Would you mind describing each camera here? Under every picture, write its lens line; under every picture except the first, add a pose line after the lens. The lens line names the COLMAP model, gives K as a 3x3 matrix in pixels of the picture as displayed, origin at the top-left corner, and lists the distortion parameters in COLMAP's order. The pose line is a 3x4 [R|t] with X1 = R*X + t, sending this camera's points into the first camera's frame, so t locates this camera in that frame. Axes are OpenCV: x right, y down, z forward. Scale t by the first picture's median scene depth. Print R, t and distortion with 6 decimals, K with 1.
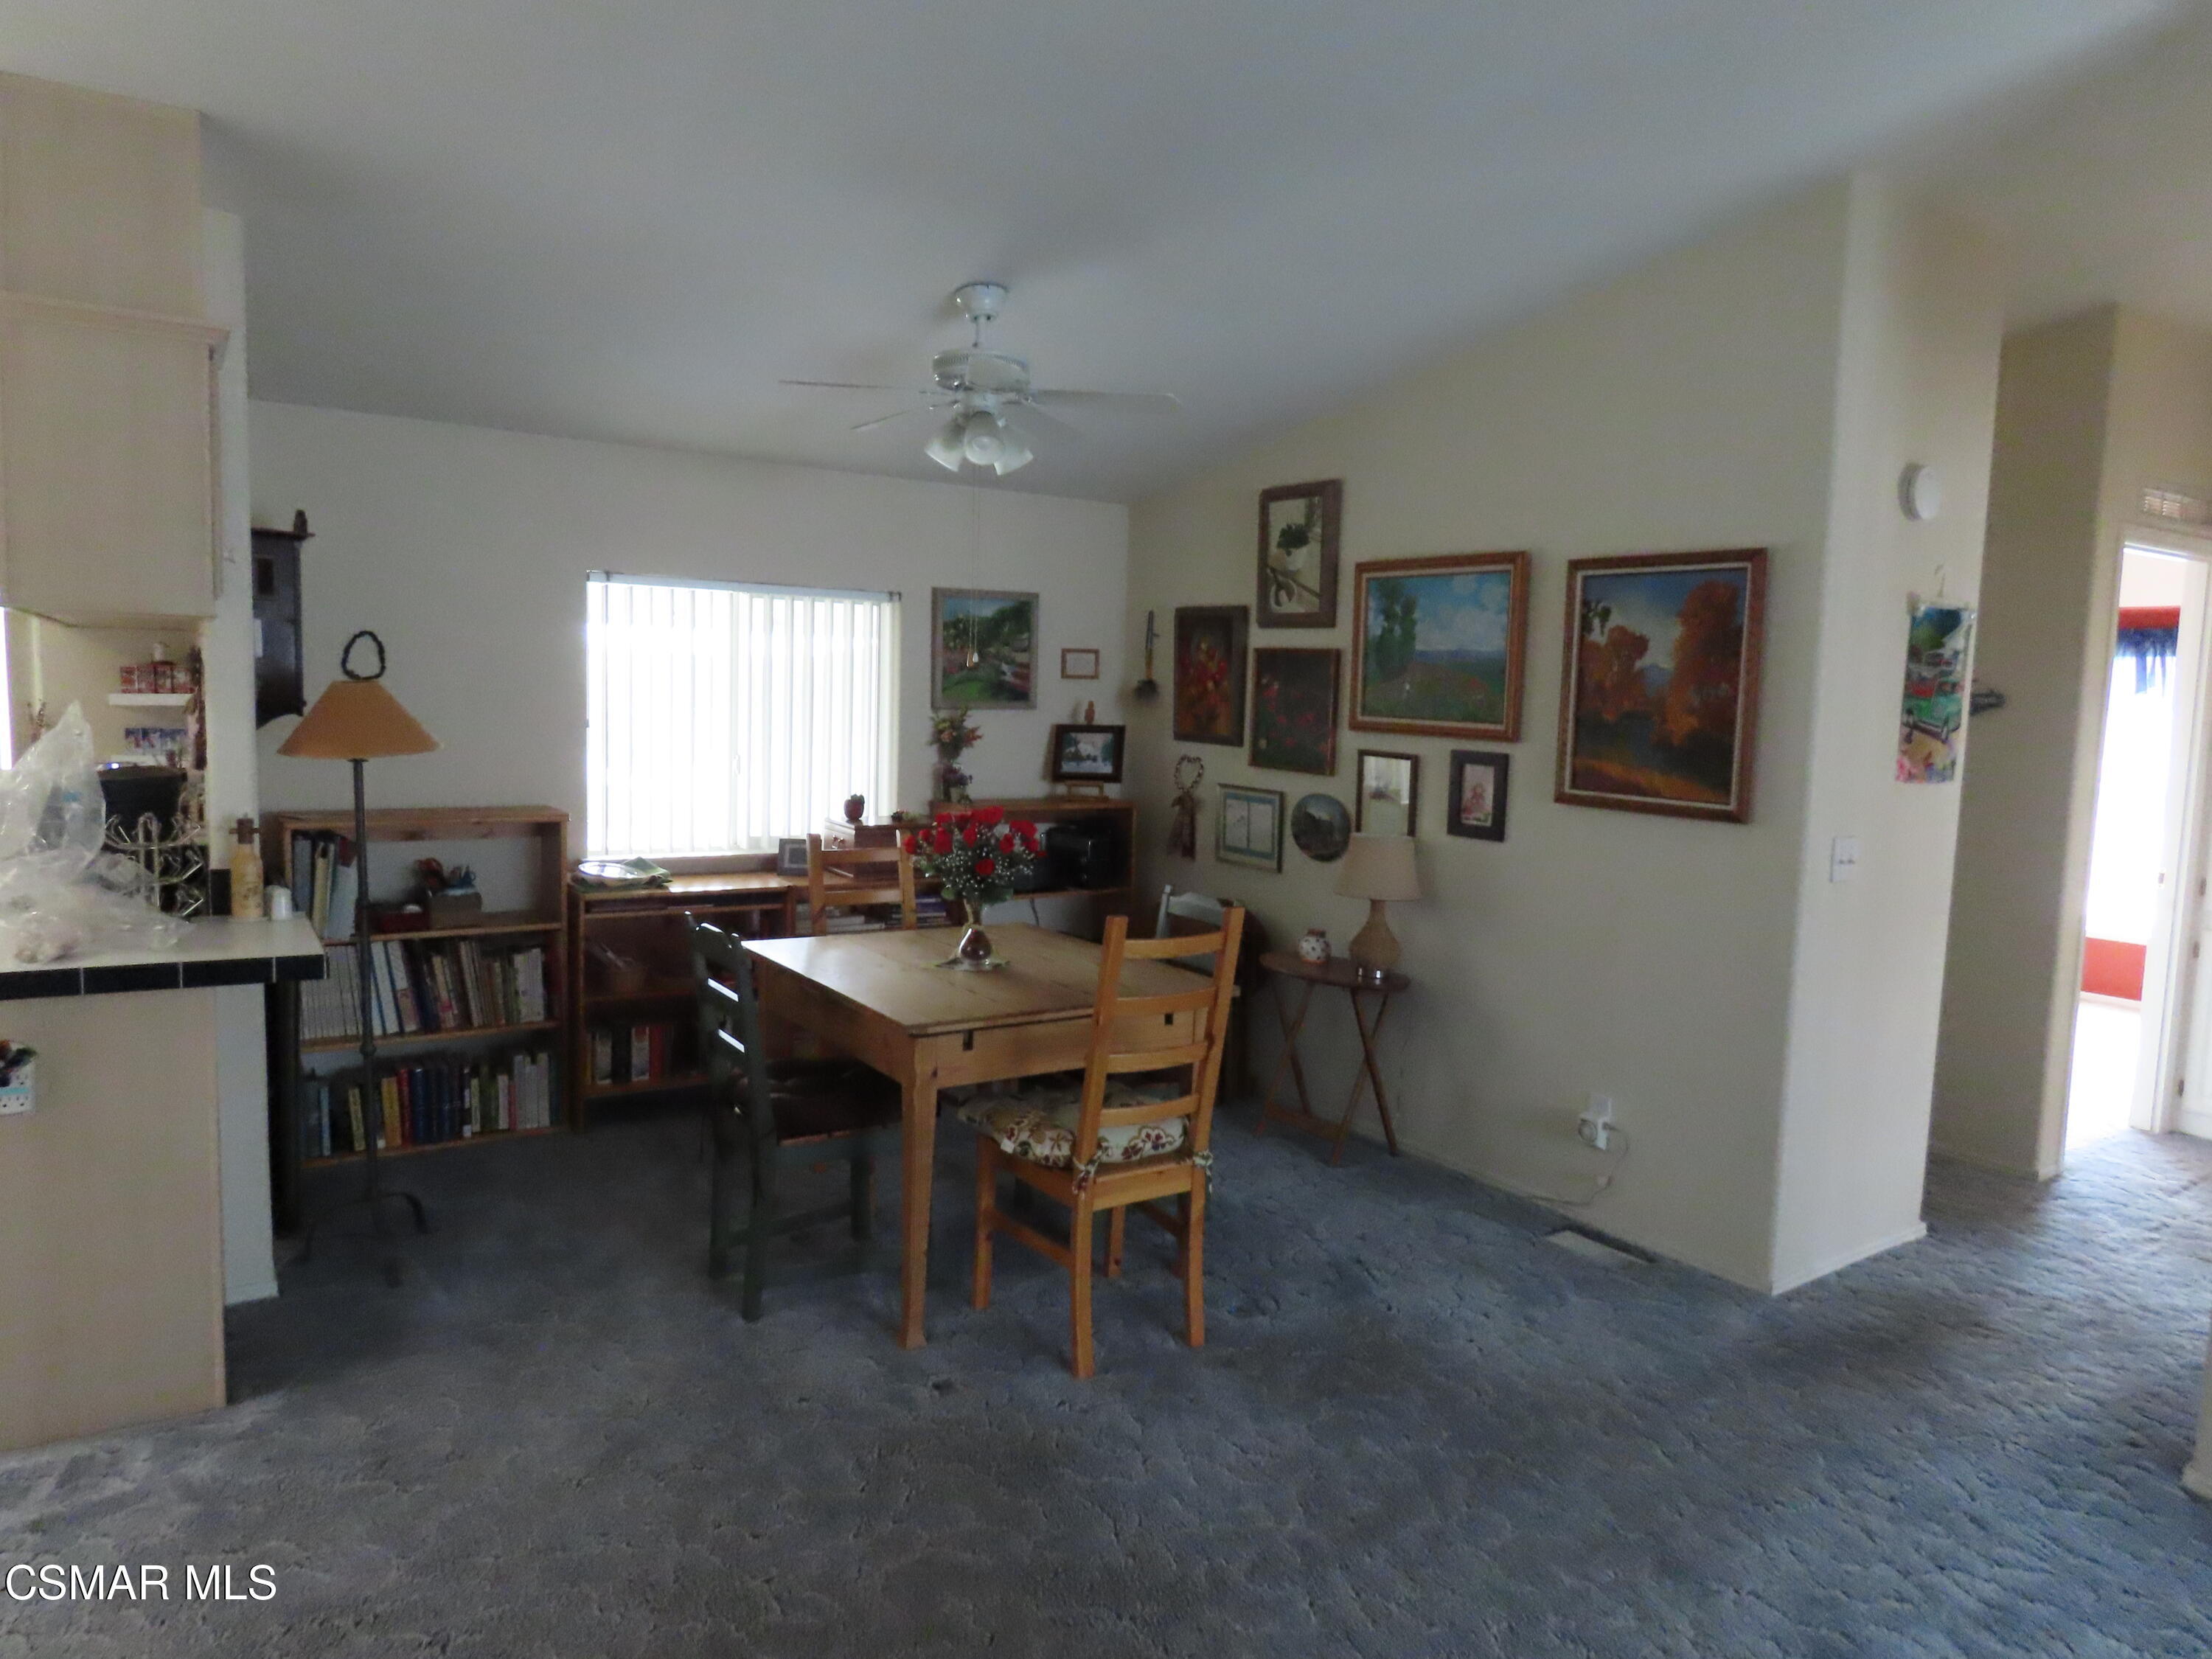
lens RADIAL K [[1397.4, 0, 1106.0], [0, 1397.4, 829.5], [0, 0, 1]] dist [-0.005580, -0.001806]
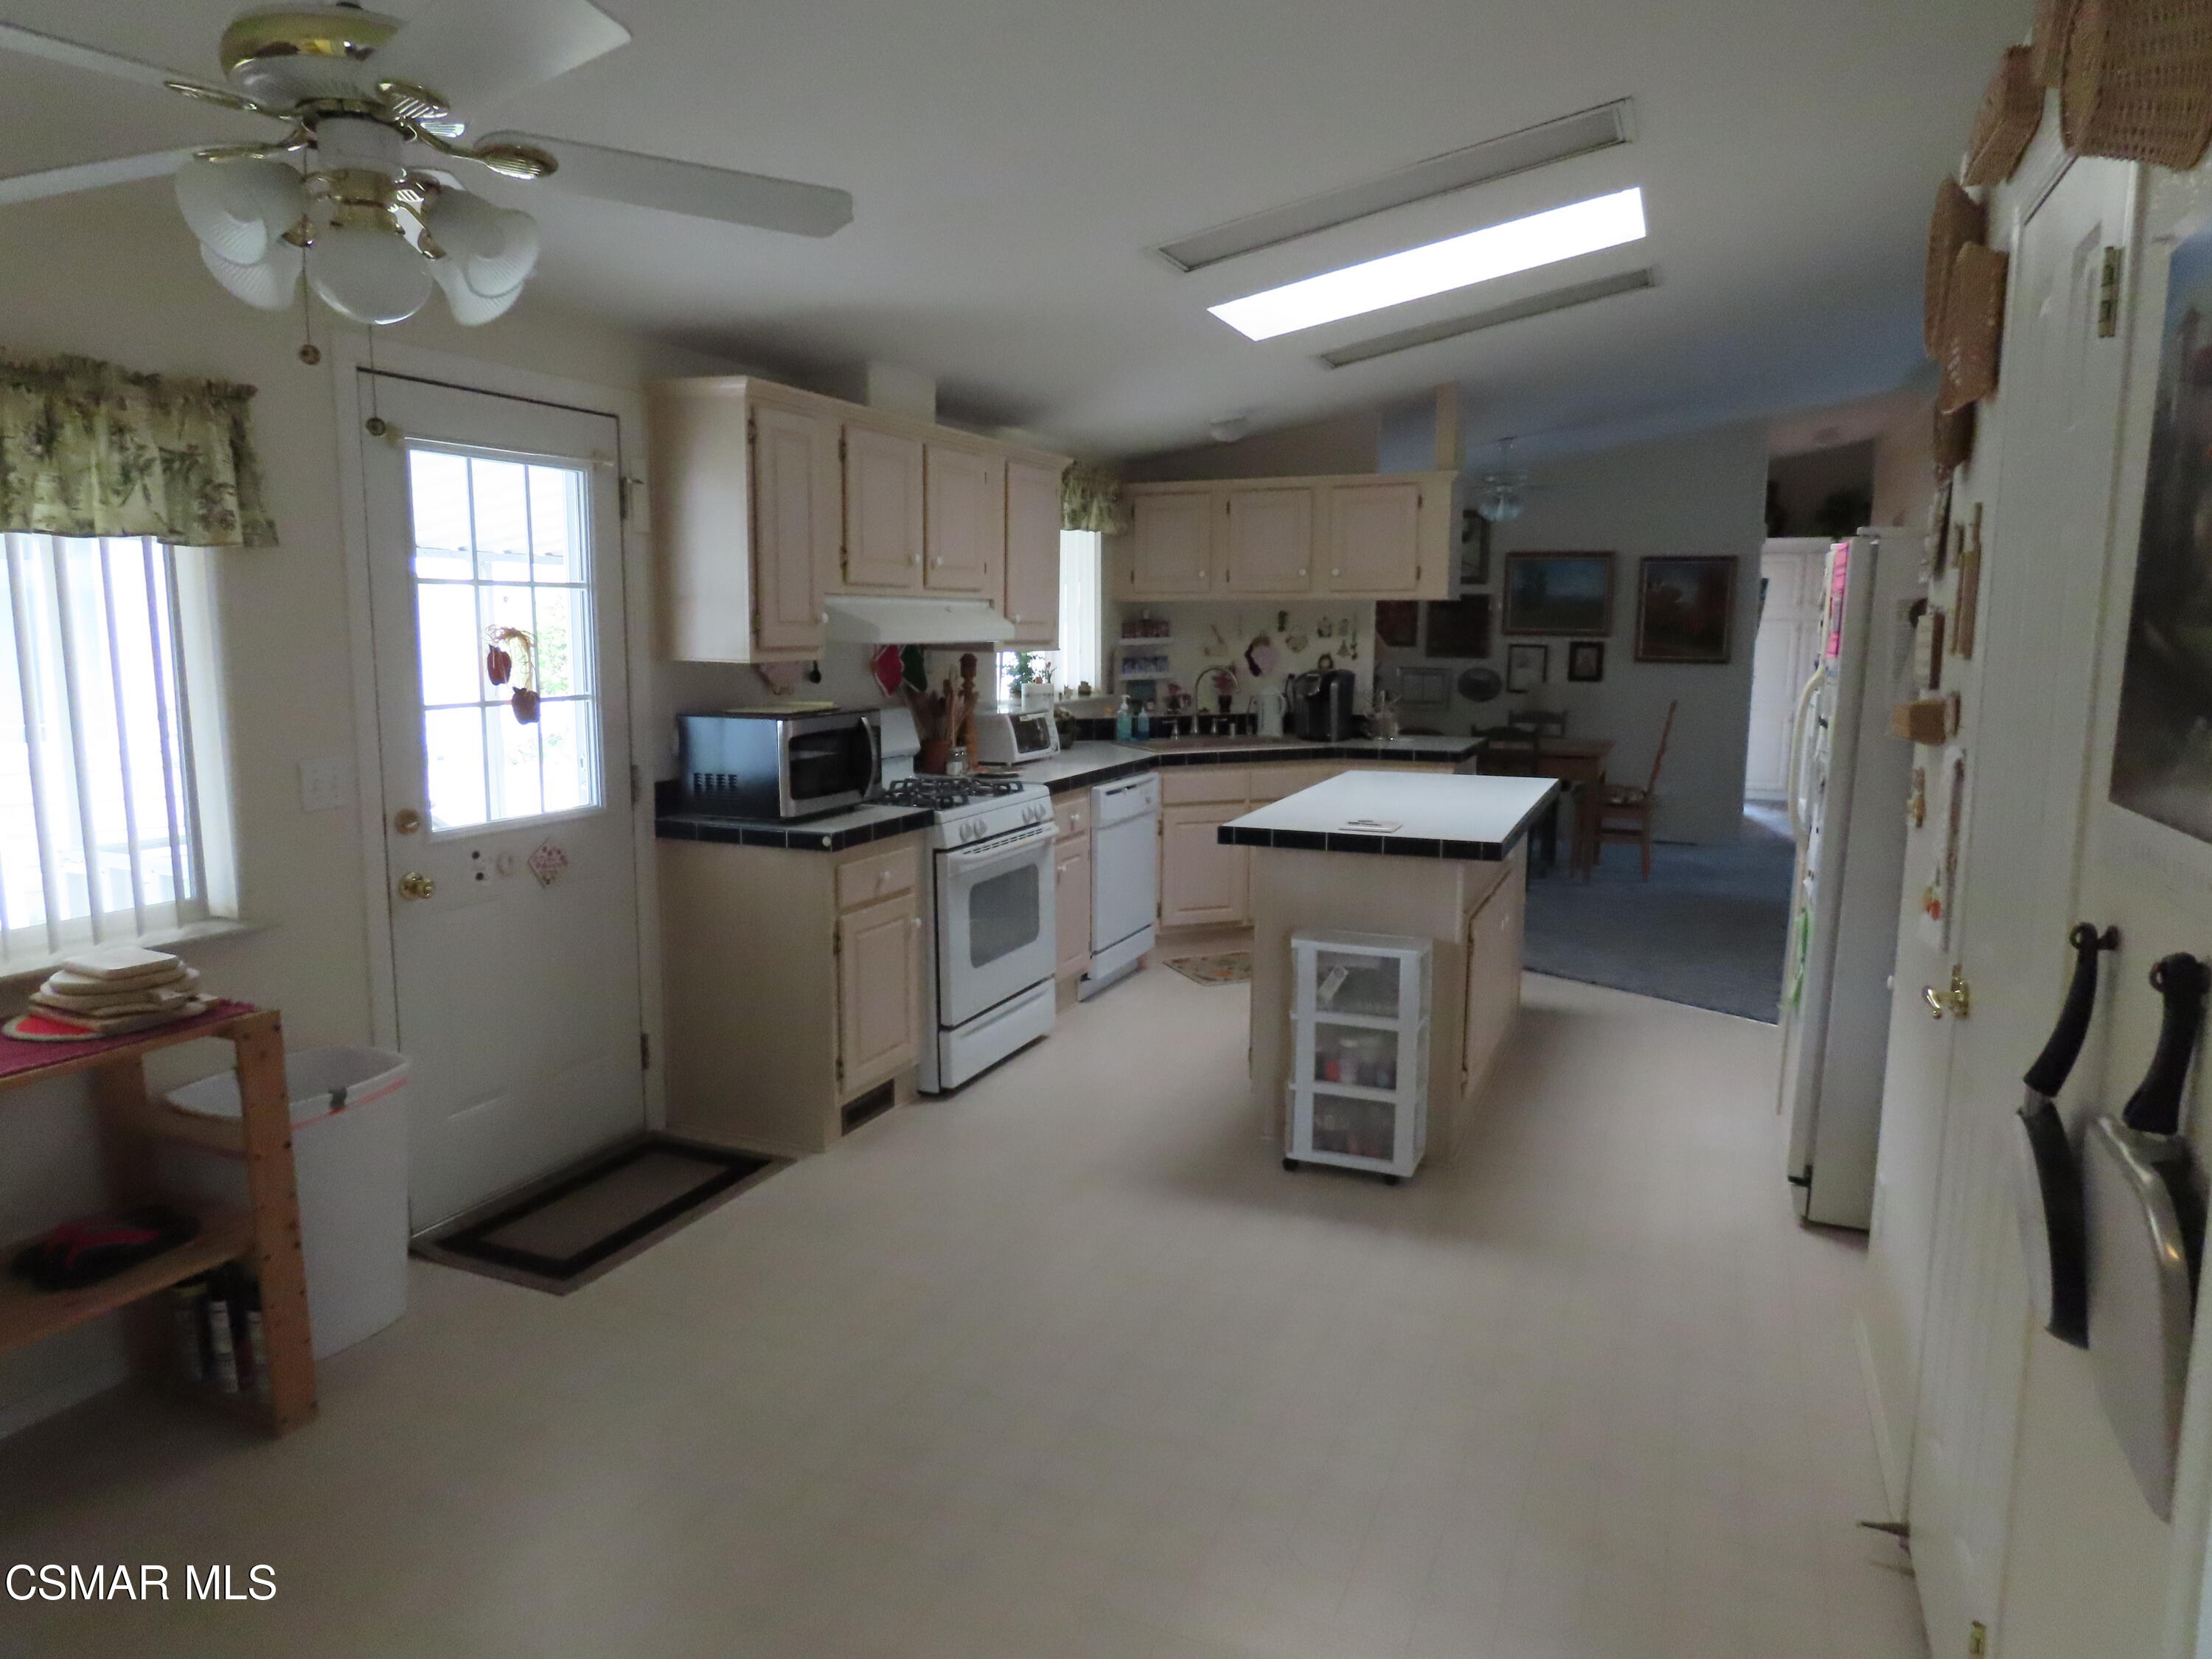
lens RADIAL K [[1397.4, 0, 1106.0], [0, 1397.4, 829.5], [0, 0, 1]] dist [-0.005580, -0.001806]
pose [[0.847830, -0.105632, 0.519640, -1.482443], [0.075746, 0.994034, 0.078480, 0.007962], [-0.524830, -0.027177, 0.850773, -0.465028]]
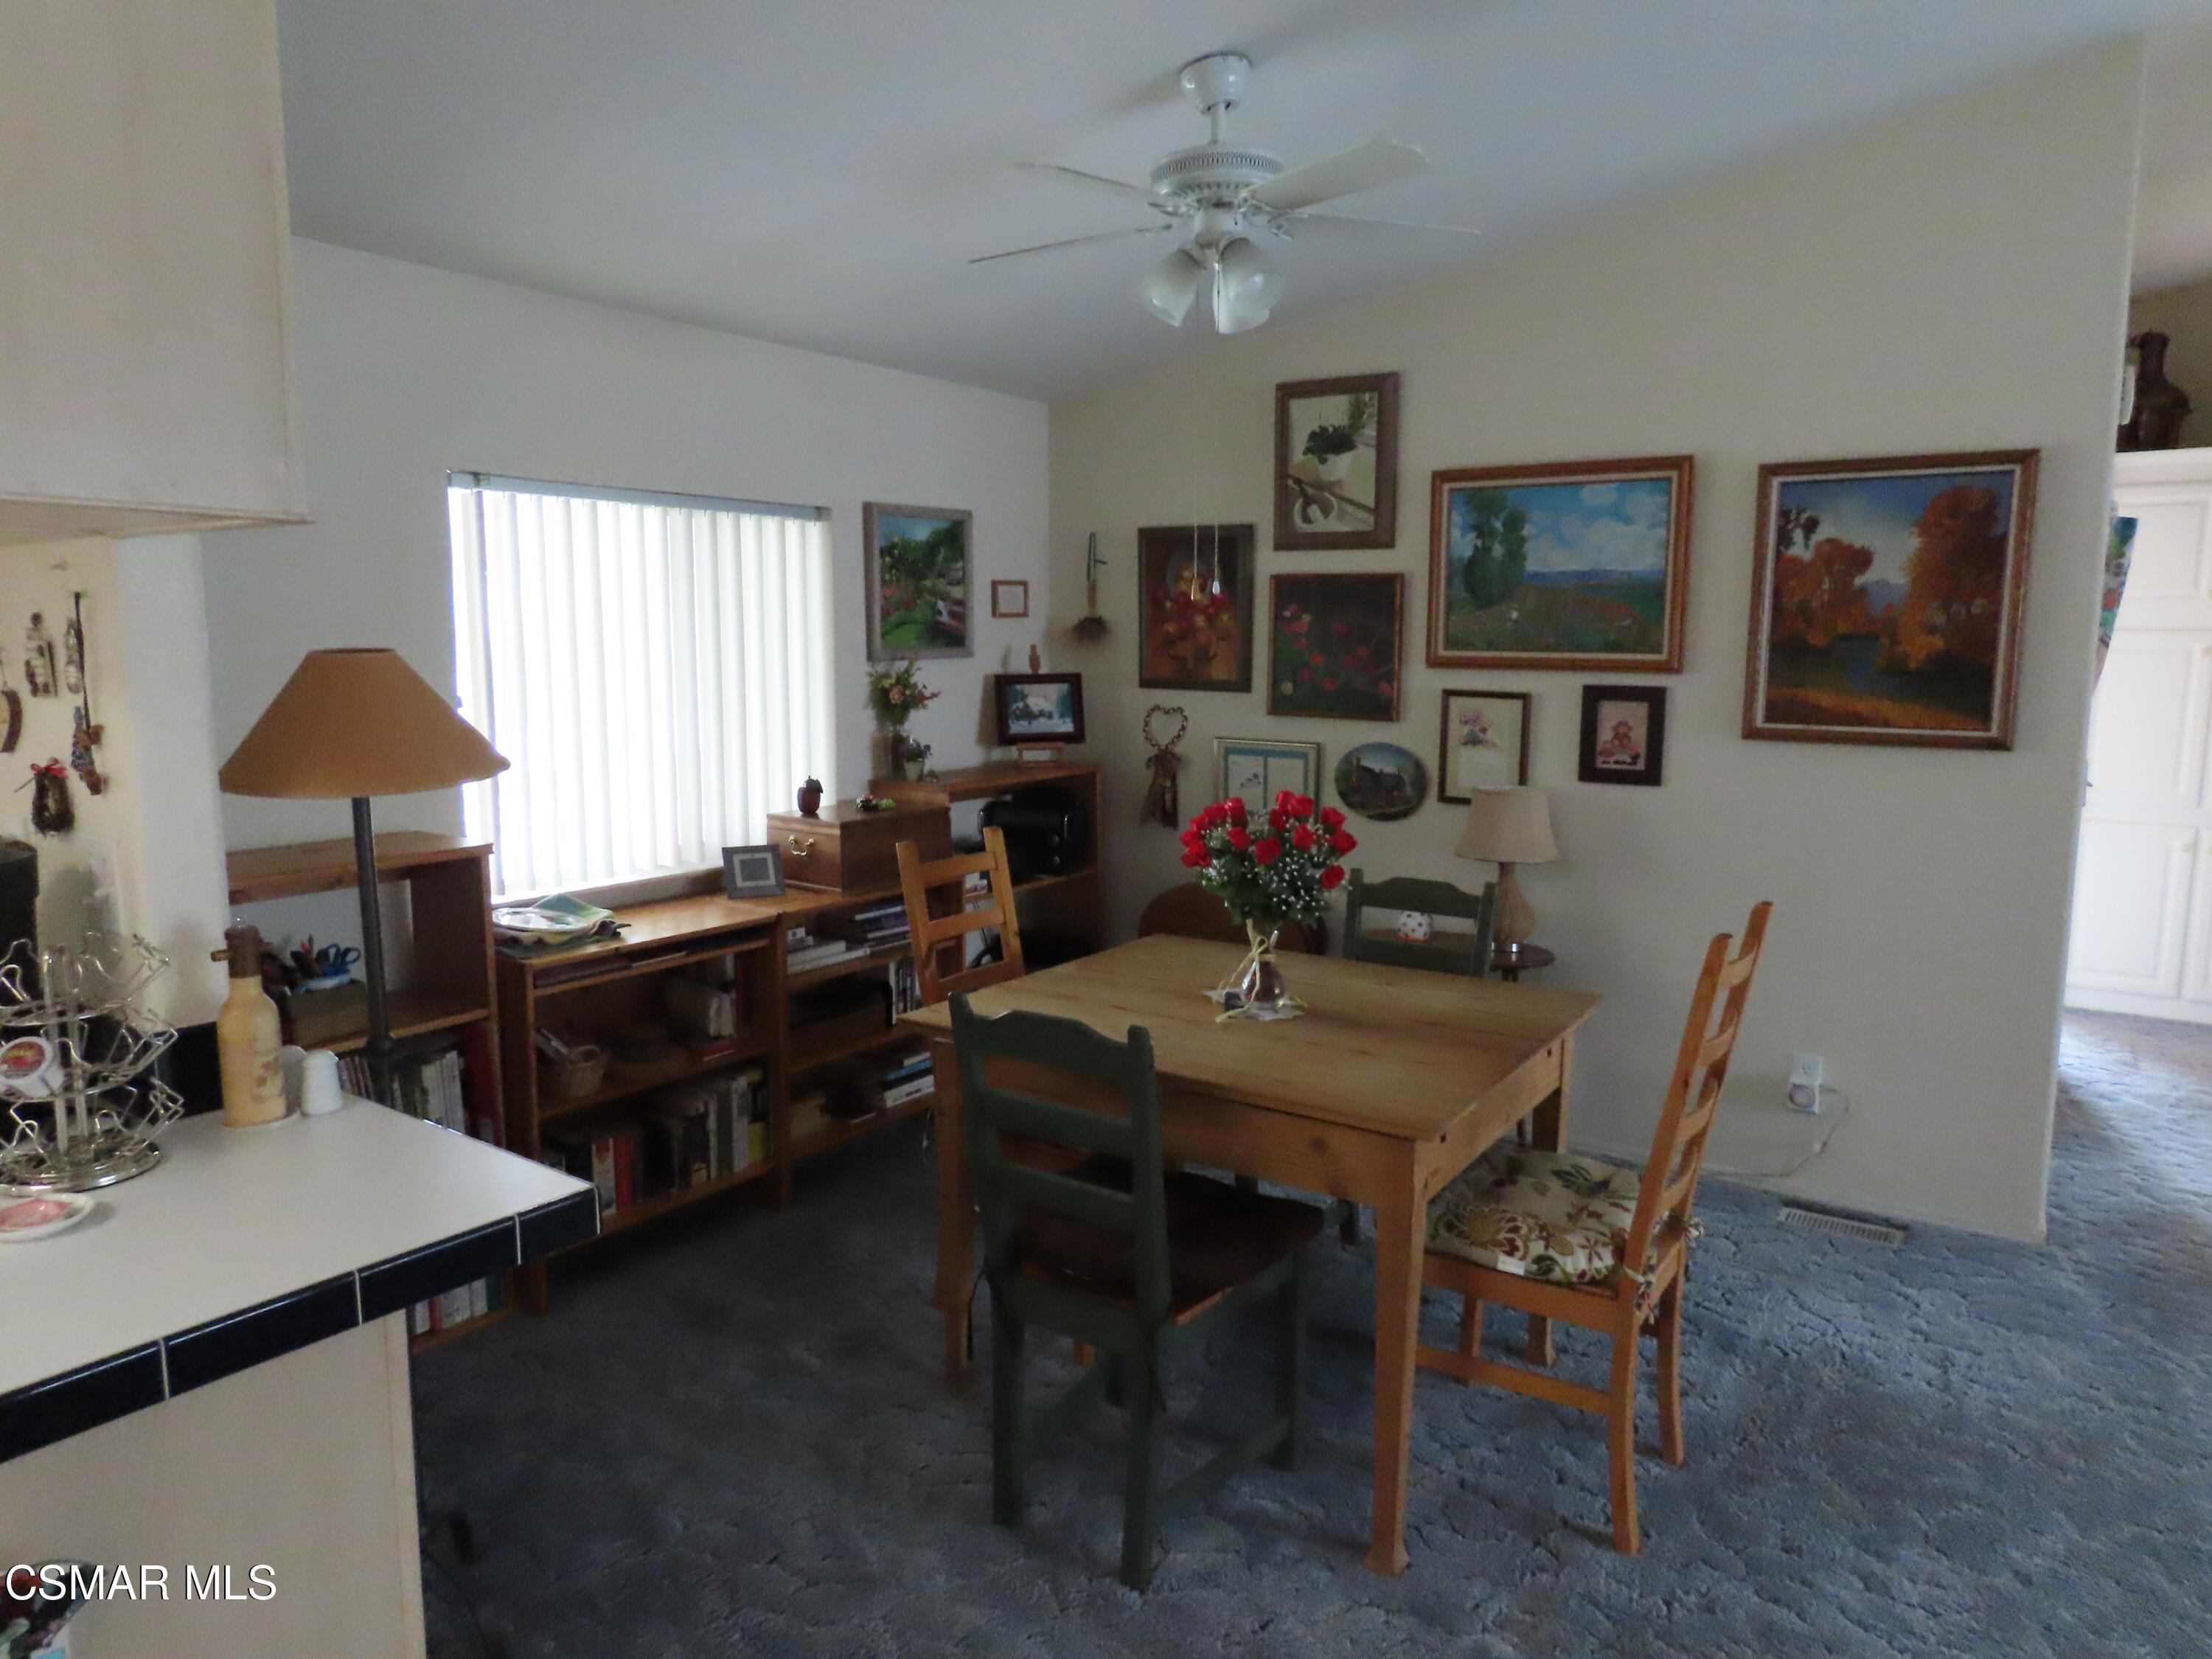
lens RADIAL K [[1397.4, 0, 1106.0], [0, 1397.4, 829.5], [0, 0, 1]] dist [-0.005580, -0.001806]
pose [[0.931207, -0.081586, 0.355242, -0.340363], [0.065795, 0.996242, 0.056329, -0.034703], [-0.358503, -0.029081, 0.933076, 0.278056]]
